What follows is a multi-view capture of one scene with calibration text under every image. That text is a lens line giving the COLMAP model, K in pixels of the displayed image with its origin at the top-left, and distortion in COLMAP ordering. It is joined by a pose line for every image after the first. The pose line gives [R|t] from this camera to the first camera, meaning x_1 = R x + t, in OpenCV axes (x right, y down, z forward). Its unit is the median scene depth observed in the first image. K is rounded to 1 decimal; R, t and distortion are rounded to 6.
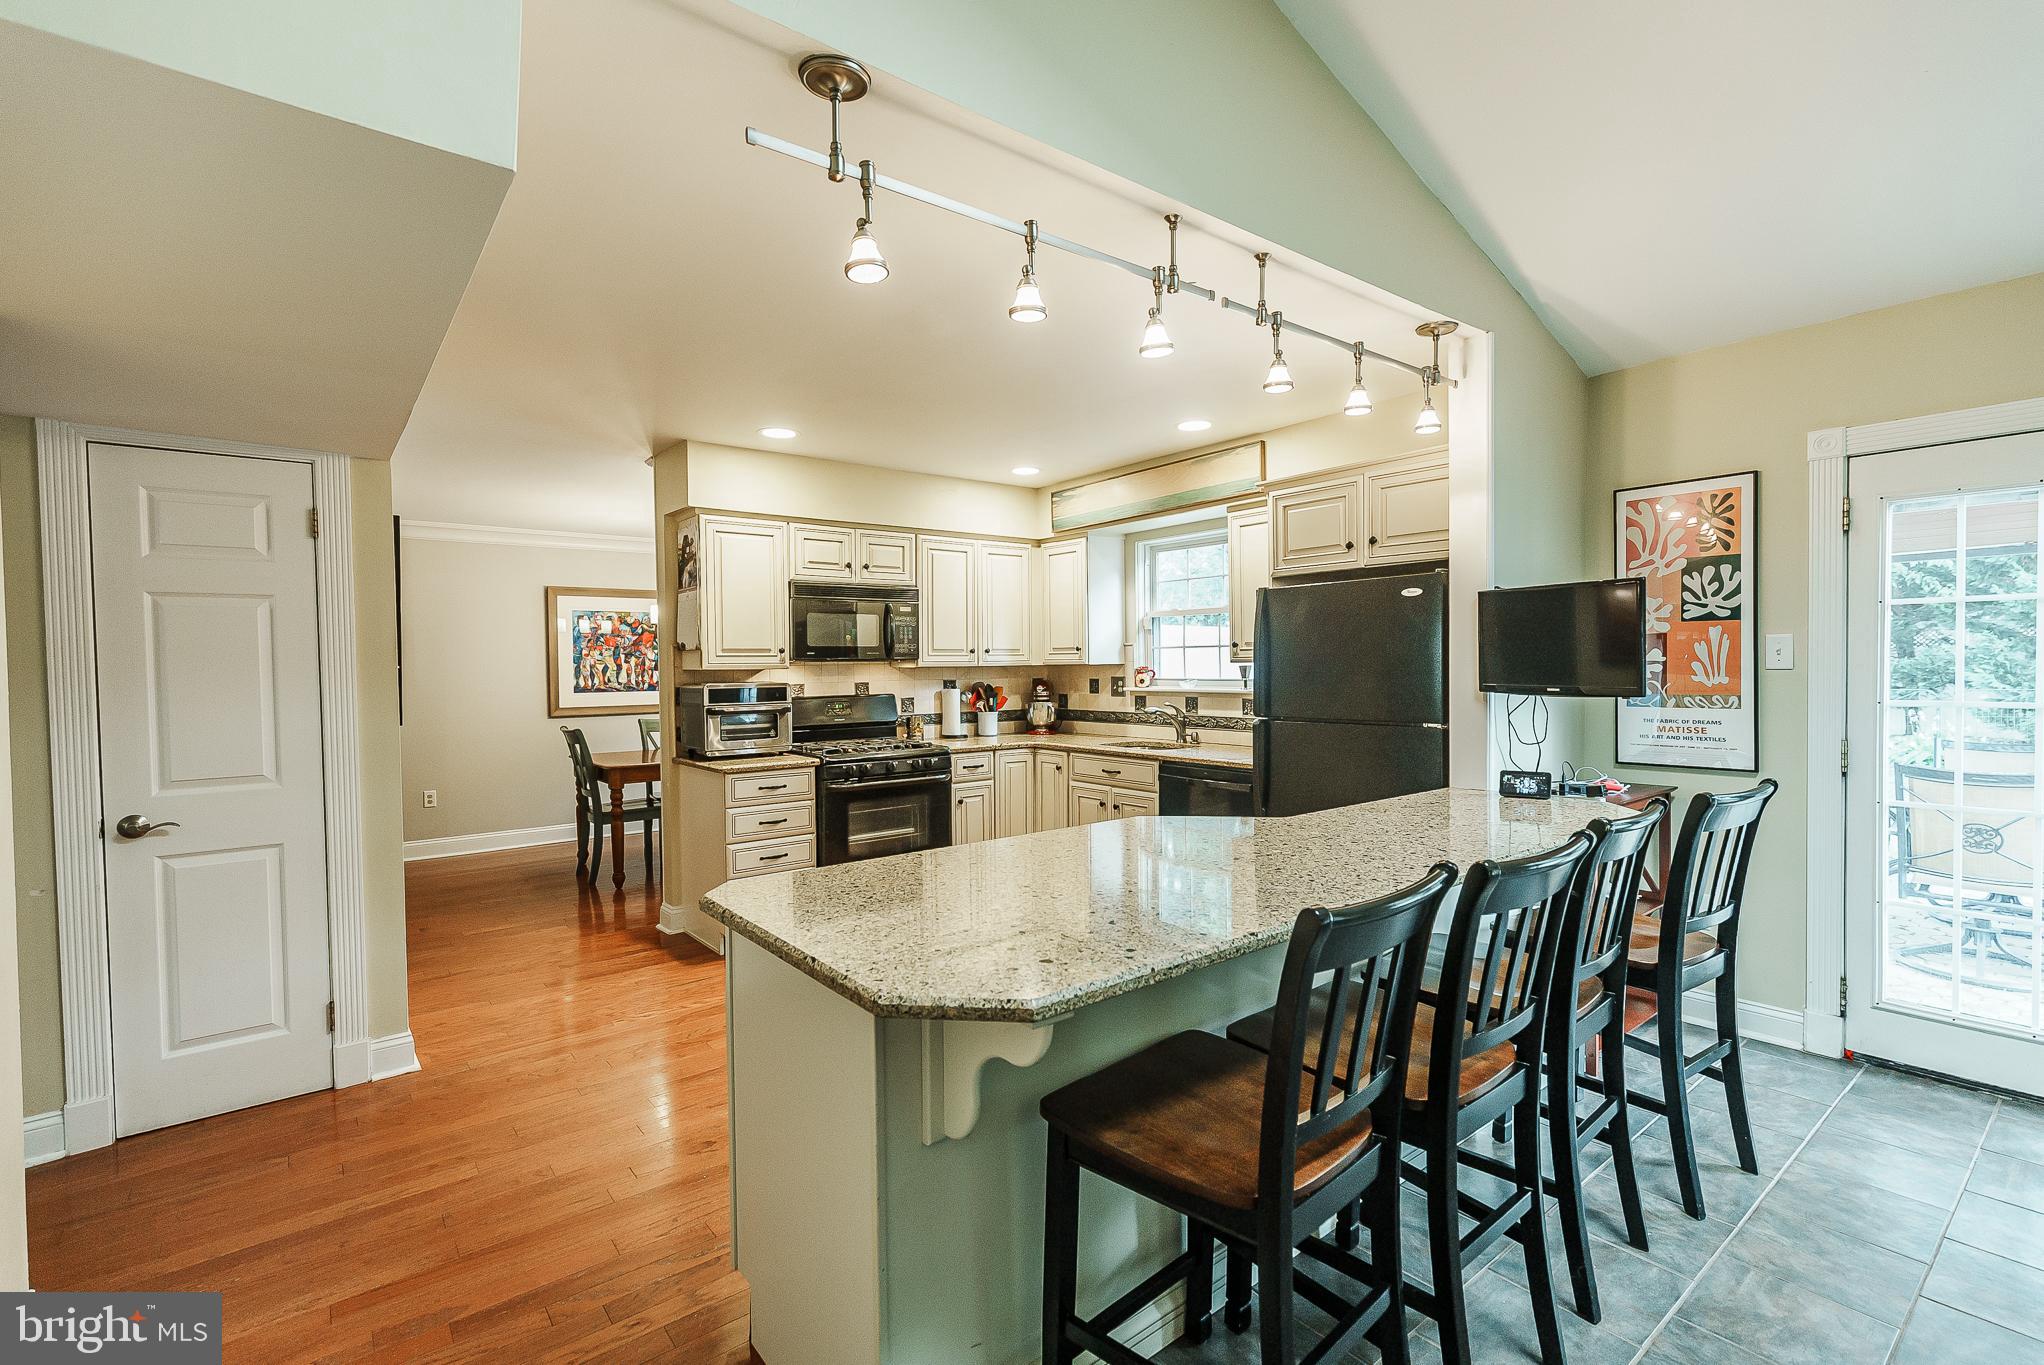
lens RADIAL K [[916.8, 0, 1029.1], [0, 916.8, 684.0], [0, 0, 1]] dist [0.003267, -0.000505]
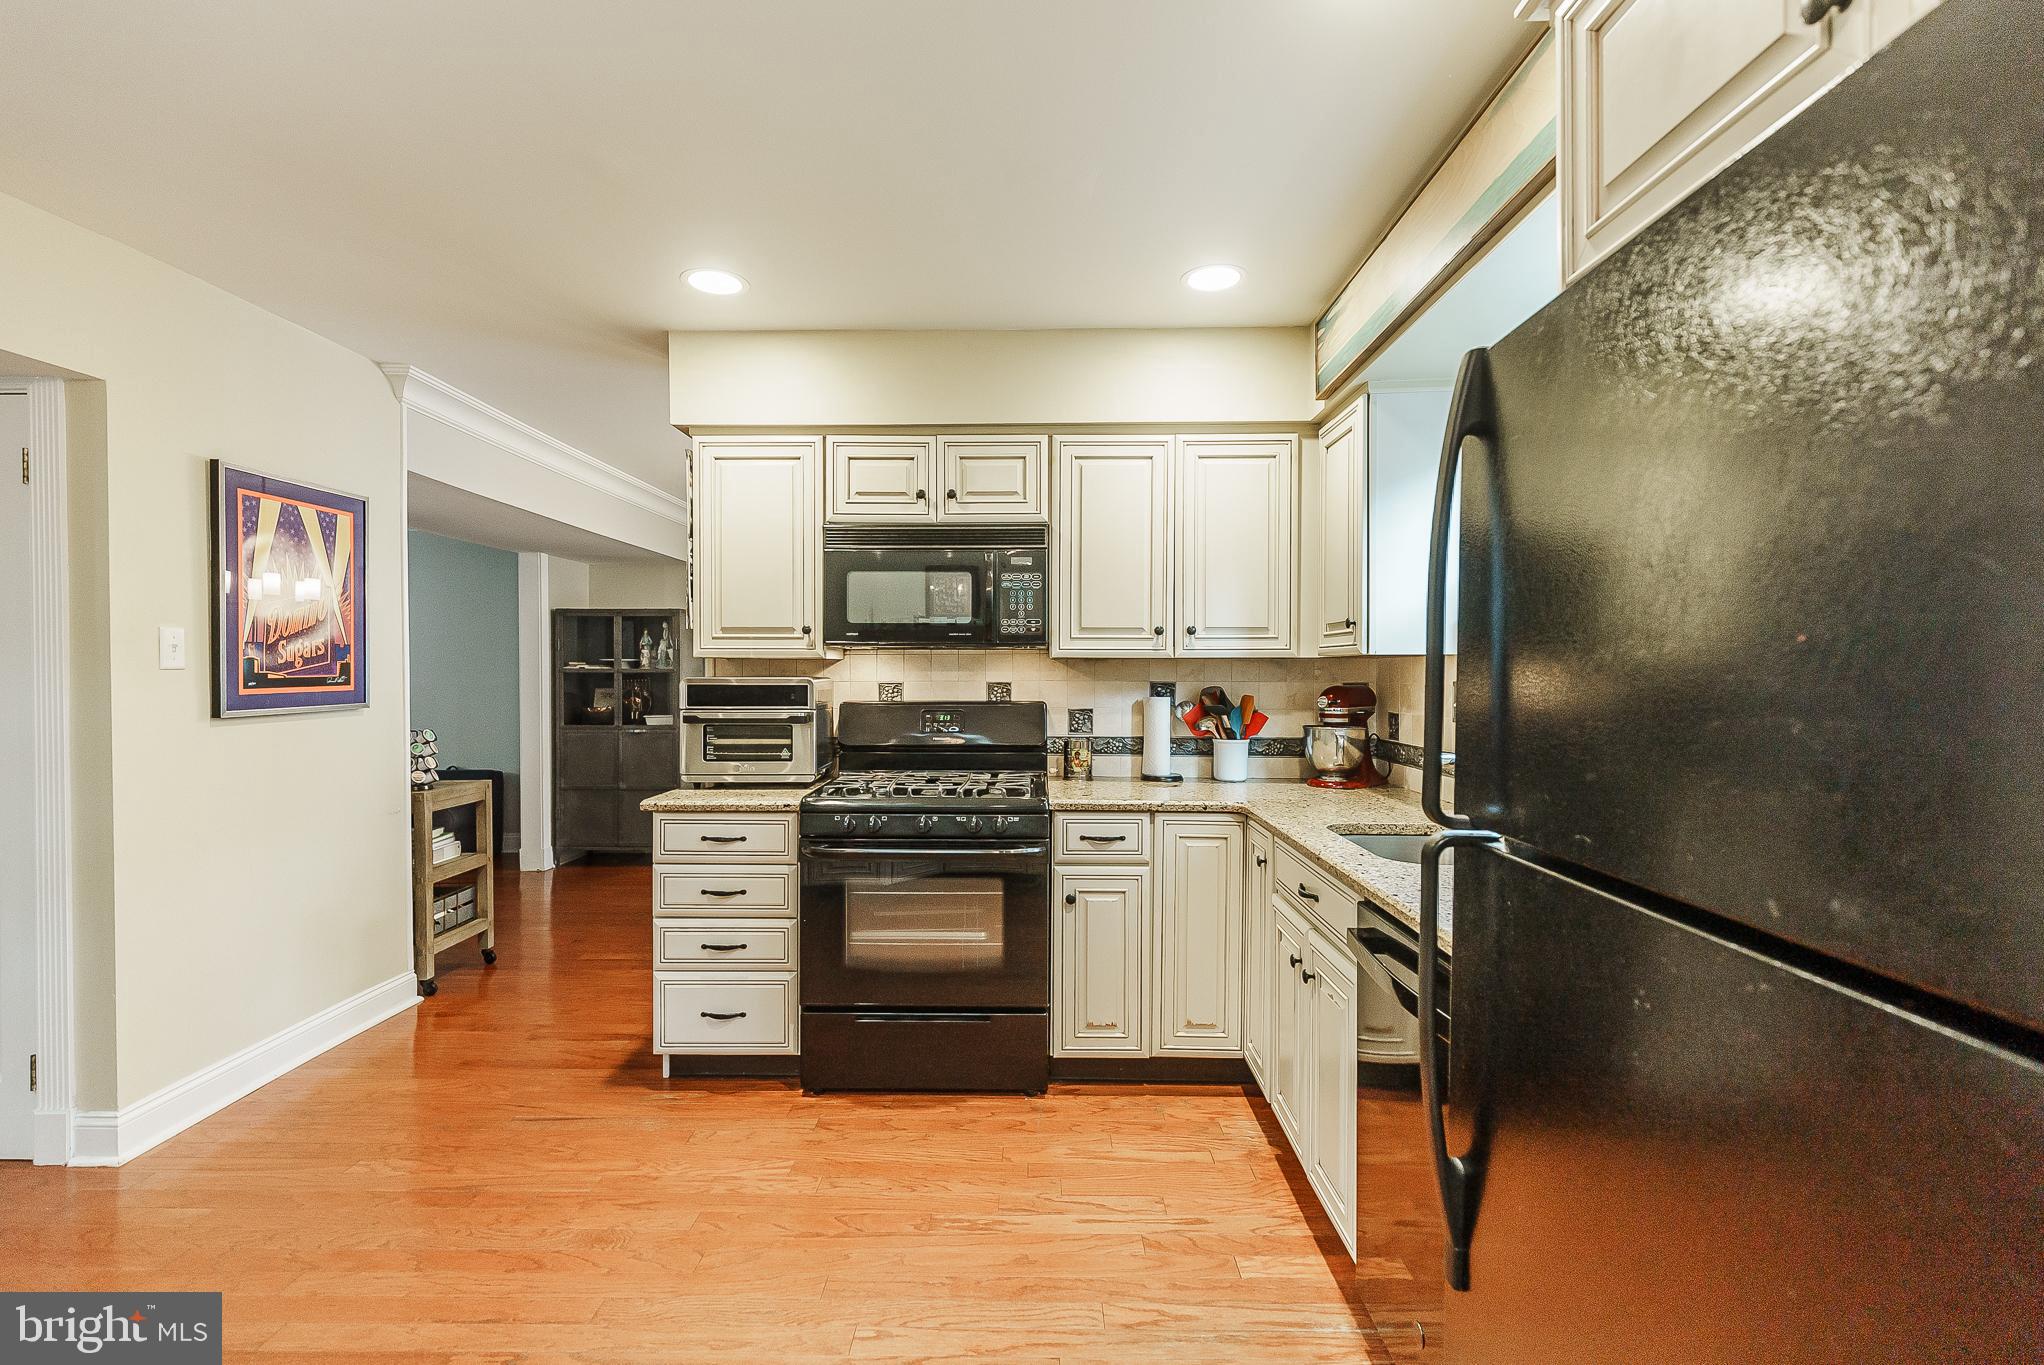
lens RADIAL K [[915.7, 0, 1025.4], [0, 915.7, 680.3], [0, 0, 1]] dist [0.002140, 0.000348]
pose [[0.773113, 0.018054, -0.634012, 0.259991], [-0.024172, 0.999707, -0.001008, -0.003073], [0.633808, 0.016105, 0.773323, 0.565361]]
